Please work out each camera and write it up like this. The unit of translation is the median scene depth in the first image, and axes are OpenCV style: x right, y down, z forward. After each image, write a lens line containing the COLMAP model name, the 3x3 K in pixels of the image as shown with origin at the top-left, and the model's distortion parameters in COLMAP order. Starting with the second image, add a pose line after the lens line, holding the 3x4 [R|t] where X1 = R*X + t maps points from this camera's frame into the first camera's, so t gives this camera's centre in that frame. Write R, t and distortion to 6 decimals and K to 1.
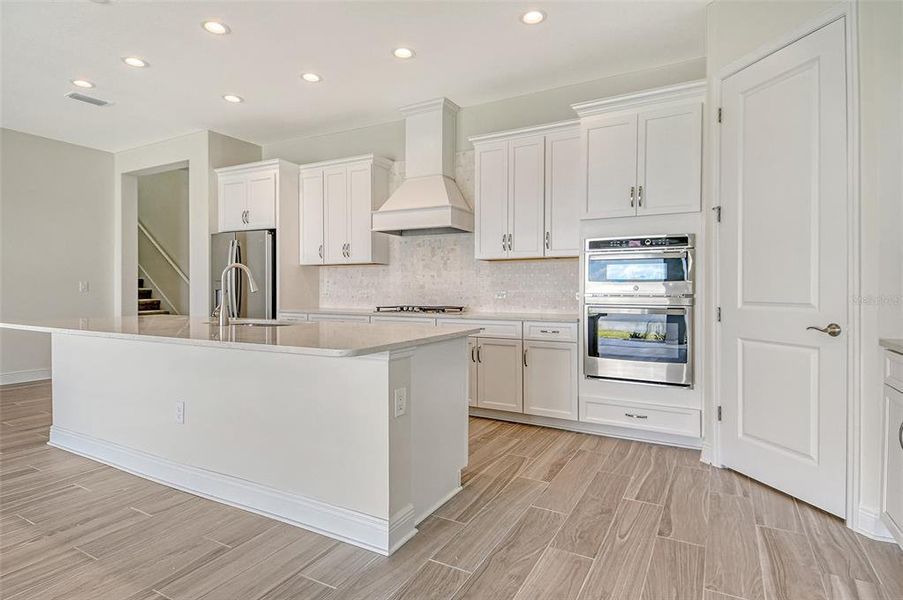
lens RADIAL K [[478.2, 0, 459.7], [0, 478.2, 290.6], [0, 0, 1]] dist [0.066605, -0.050290]
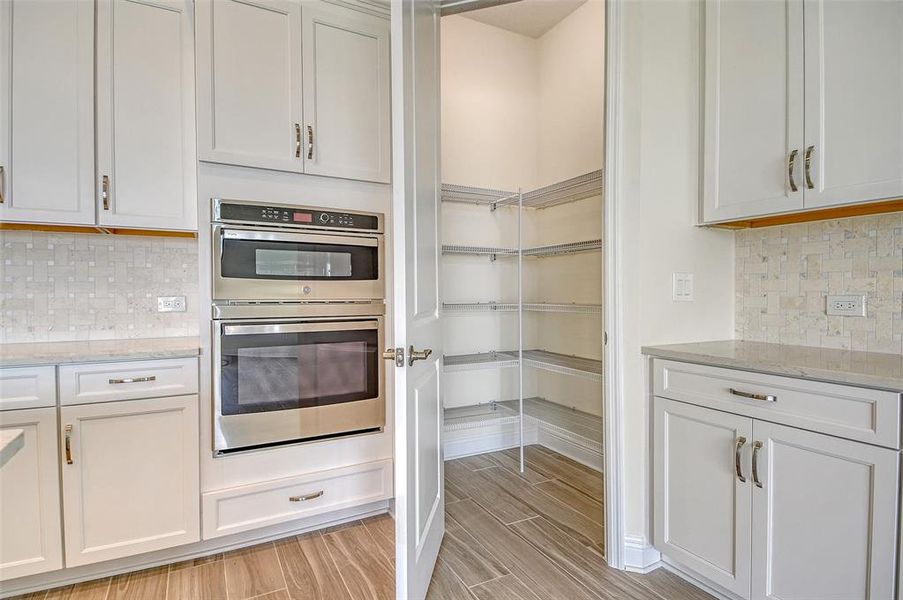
lens RADIAL K [[476.9, 0, 462.1], [0, 476.9, 296.5], [0, 0, 1]] dist [-0.001379, -0.000985]
pose [[0.539659, -0.010561, 0.841817, -0.031003], [0.002769, 0.999938, 0.010769, -0.002555], [-0.841879, -0.003481, 0.539655, 0.396585]]
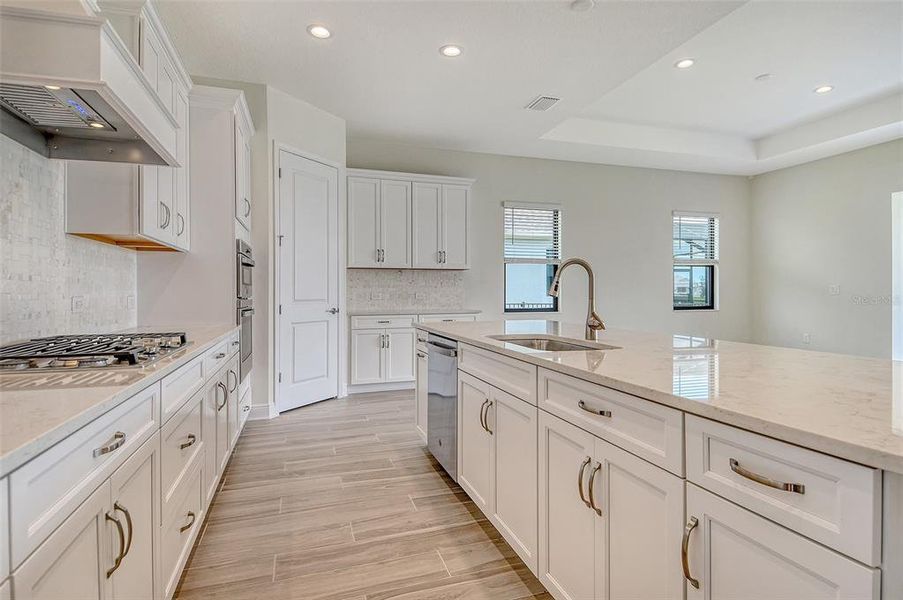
lens RADIAL K [[478.2, 0, 459.7], [0, 478.2, 290.6], [0, 0, 1]] dist [0.066605, -0.050290]
pose [[-0.733516, 0.004418, 0.679658, -0.578712], [0.005495, 0.999985, -0.000570, -0.003821], [-0.679650, 0.003316, -0.733529, 1.156651]]
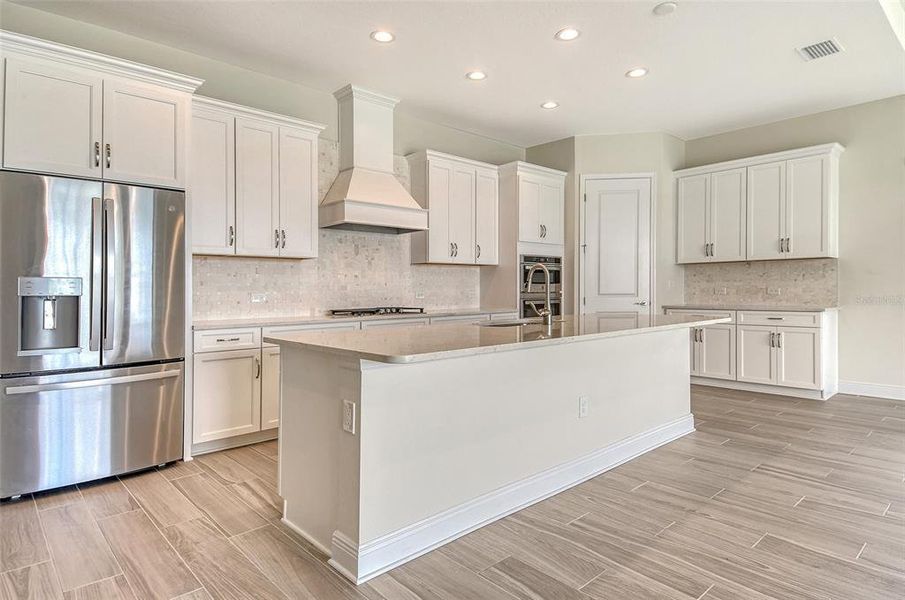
lens RADIAL K [[505.8, 0, 462.0], [0, 505.8, 301.8], [0, 0, 1]] dist [0.049688, -0.049857]
pose [[0.314796, -0.026710, 0.948783, -1.053721], [0.012750, 0.999633, 0.023911, -0.001903], [-0.949074, 0.004570, 0.315021, 0.569506]]
